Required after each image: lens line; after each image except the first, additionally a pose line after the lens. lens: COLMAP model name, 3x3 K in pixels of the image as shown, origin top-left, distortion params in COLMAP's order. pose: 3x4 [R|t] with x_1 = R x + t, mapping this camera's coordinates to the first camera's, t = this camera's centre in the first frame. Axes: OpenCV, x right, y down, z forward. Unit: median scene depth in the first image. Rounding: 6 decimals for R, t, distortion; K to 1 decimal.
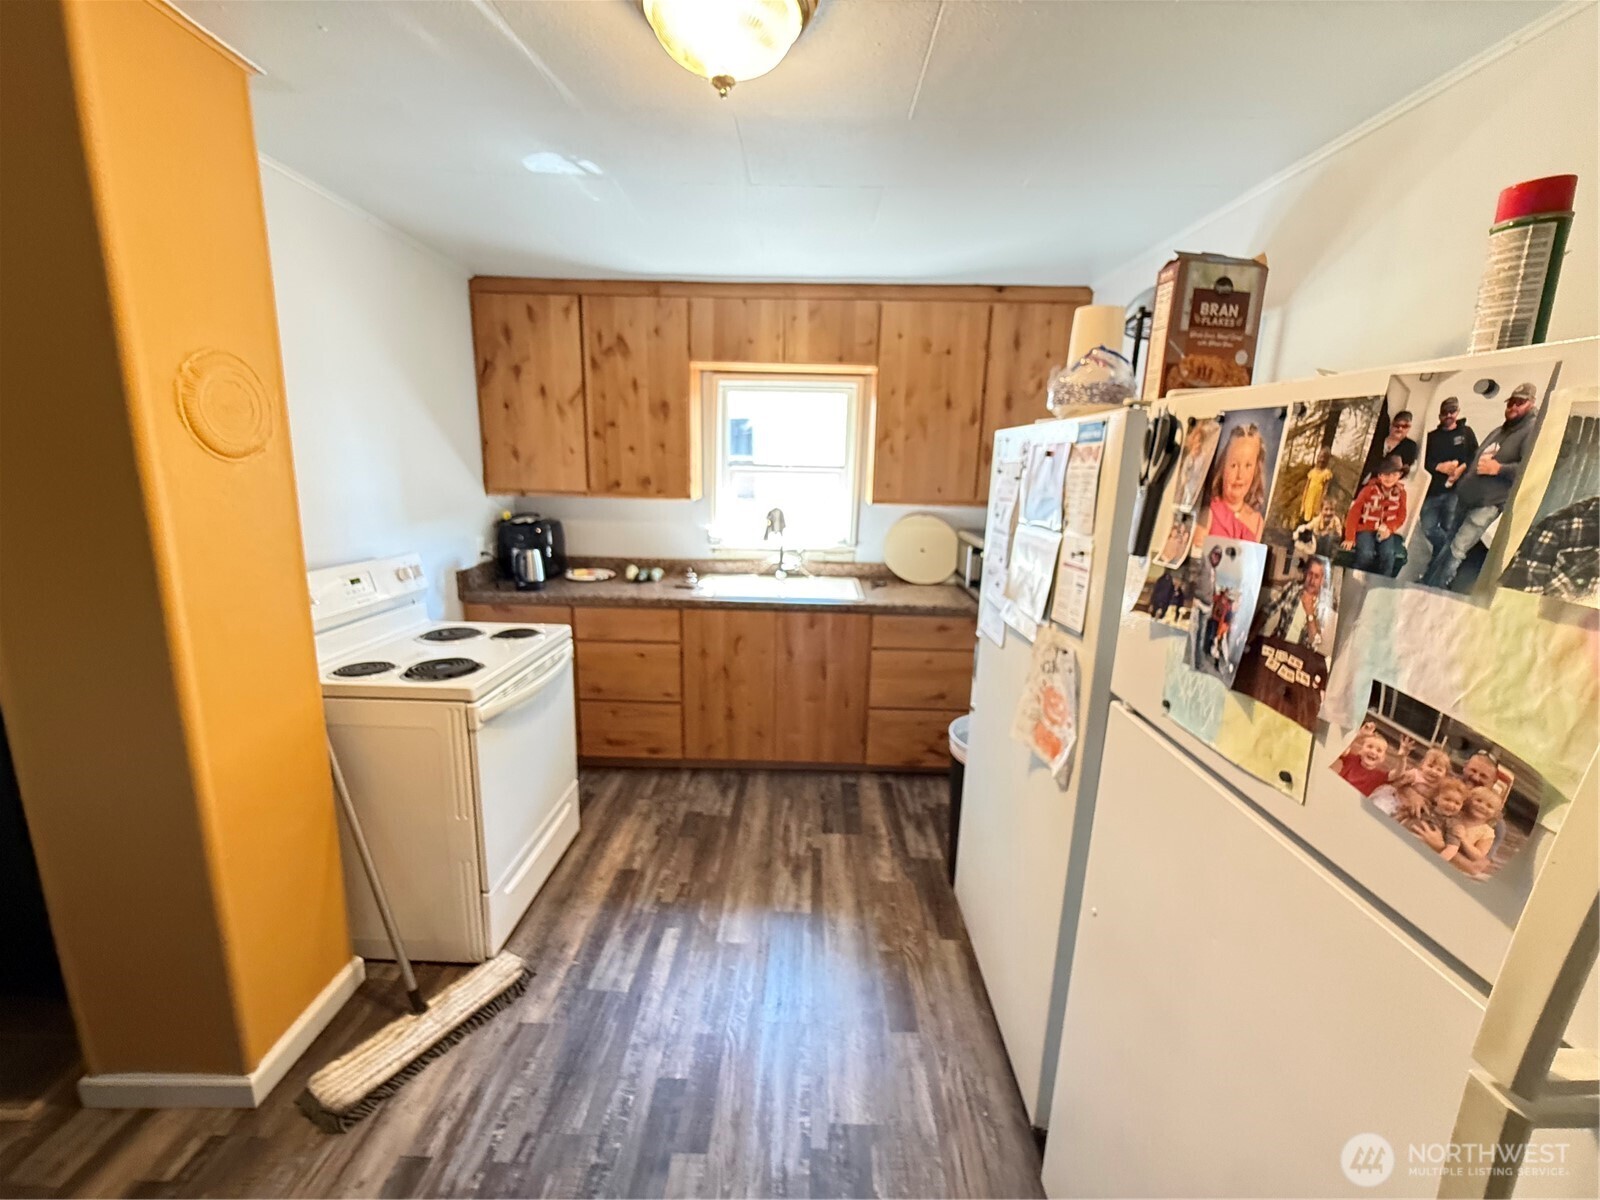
lens RADIAL K [[639.1, 0, 805.2], [0, 639.1, 597.9], [0, 0, 1]] dist [-0.001059, 0.001019]
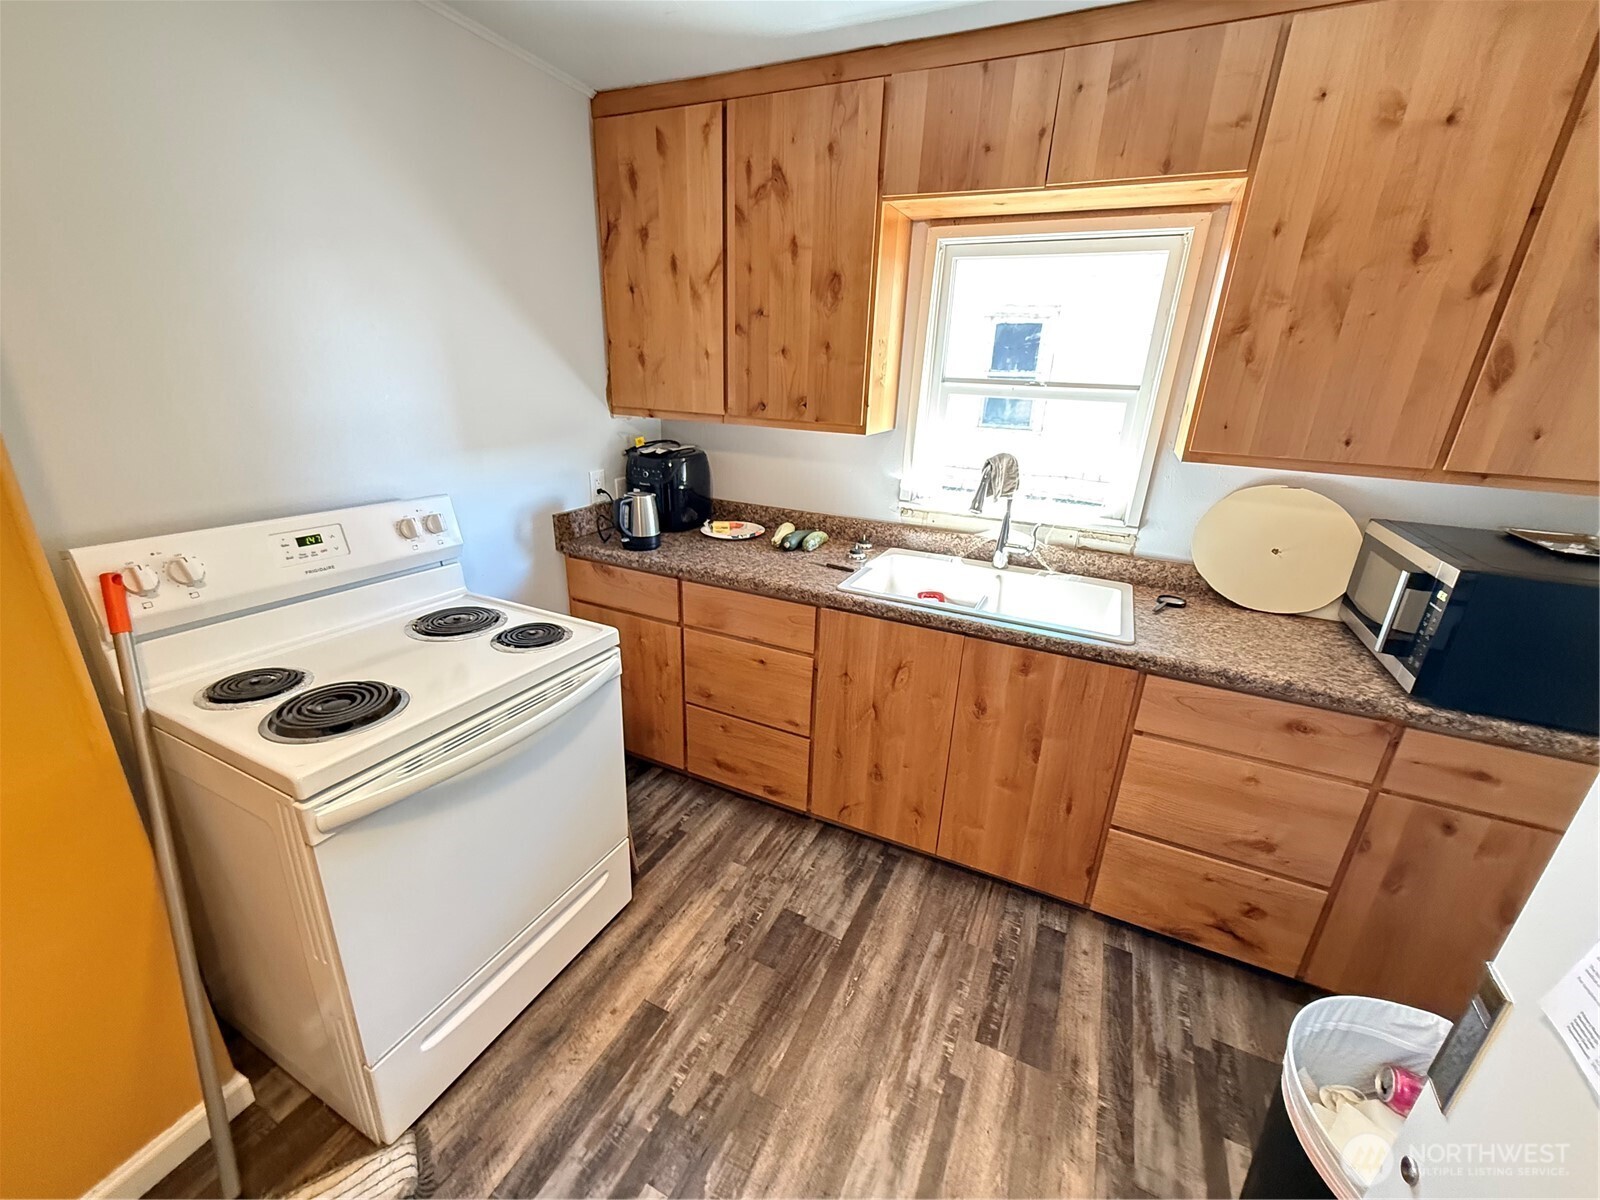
lens RADIAL K [[639.1, 0, 804.7], [0, 639.1, 598.1], [0, 0, 1]] dist [-0.001059, 0.001019]
pose [[0.908926, 0.152337, -0.388132, 0.043717], [-0.104203, 0.984322, 0.142313, -0.081973], [0.403726, -0.088907, 0.910550, 0.400601]]
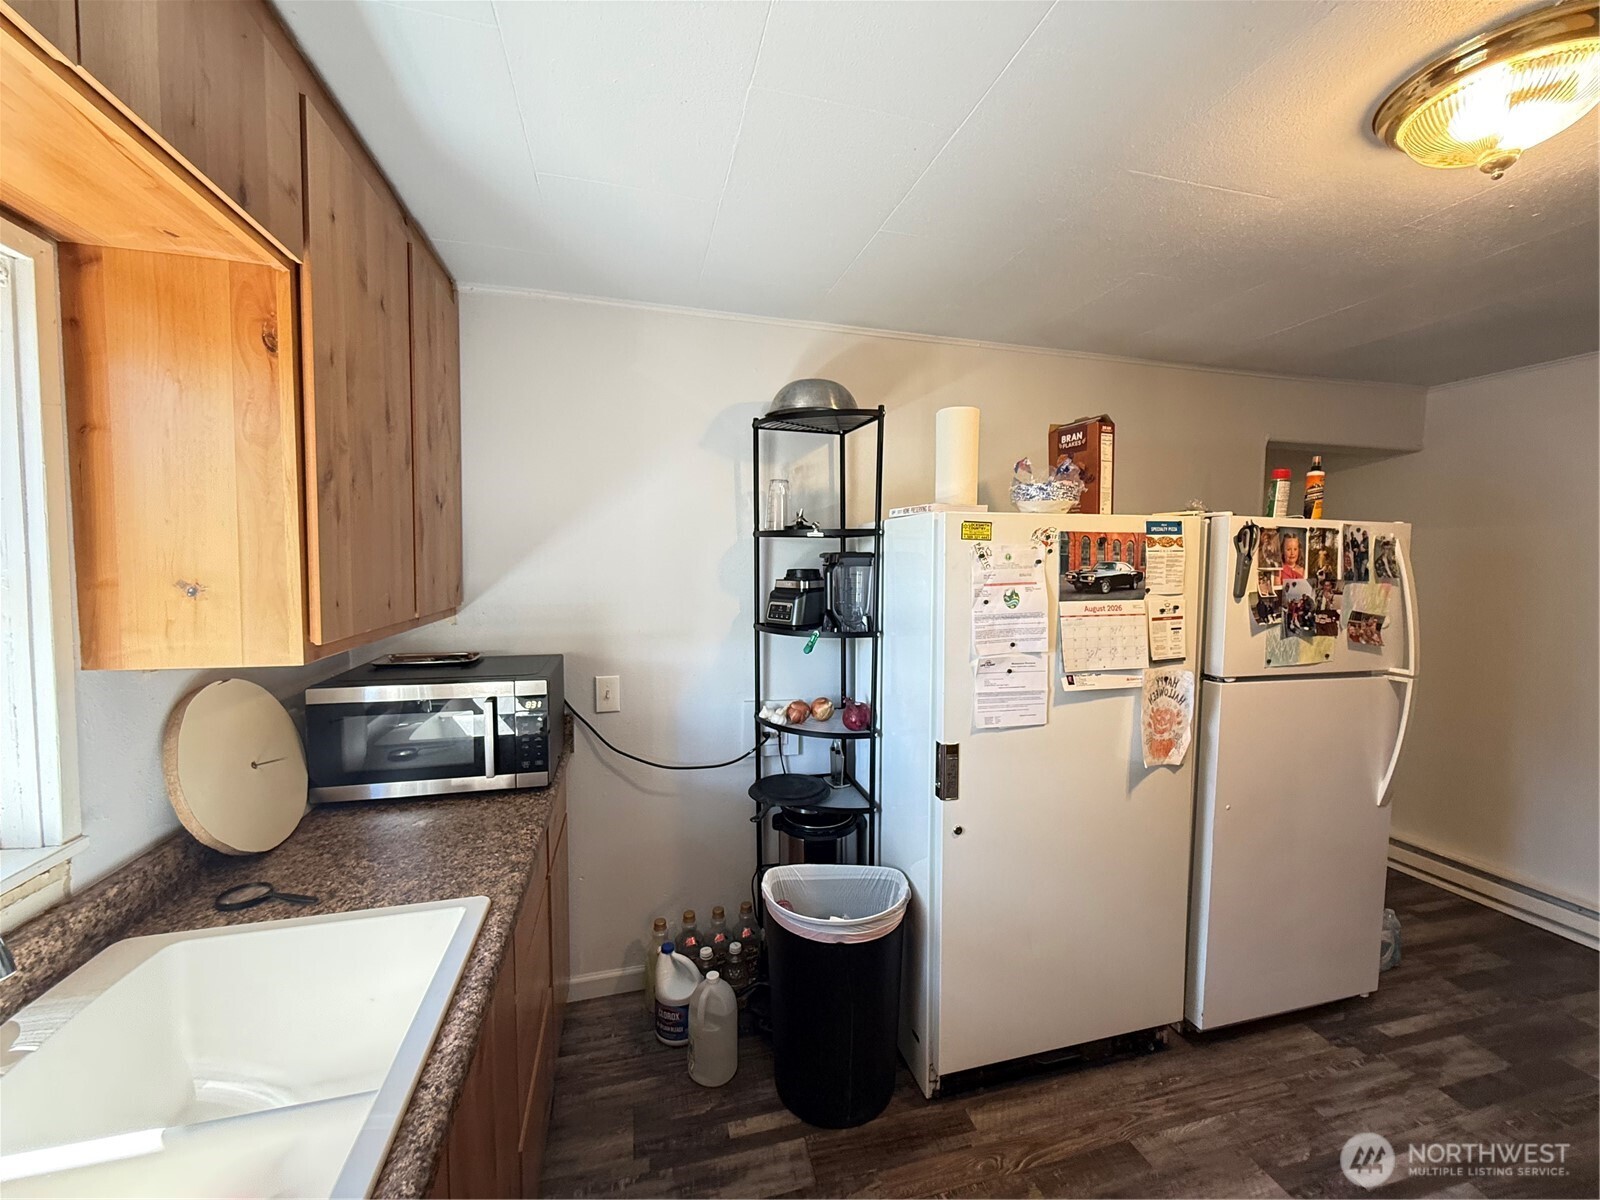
lens RADIAL K [[639.1, 0, 793.6], [0, 639.1, 602.6], [0, 0, 1]] dist [-0.001059, 0.001019]
pose [[-0.257262, -0.089026, 0.962232, -0.313167], [0.194821, 0.970523, 0.141881, -0.188343], [-0.946499, 0.223964, -0.232334, 0.883798]]
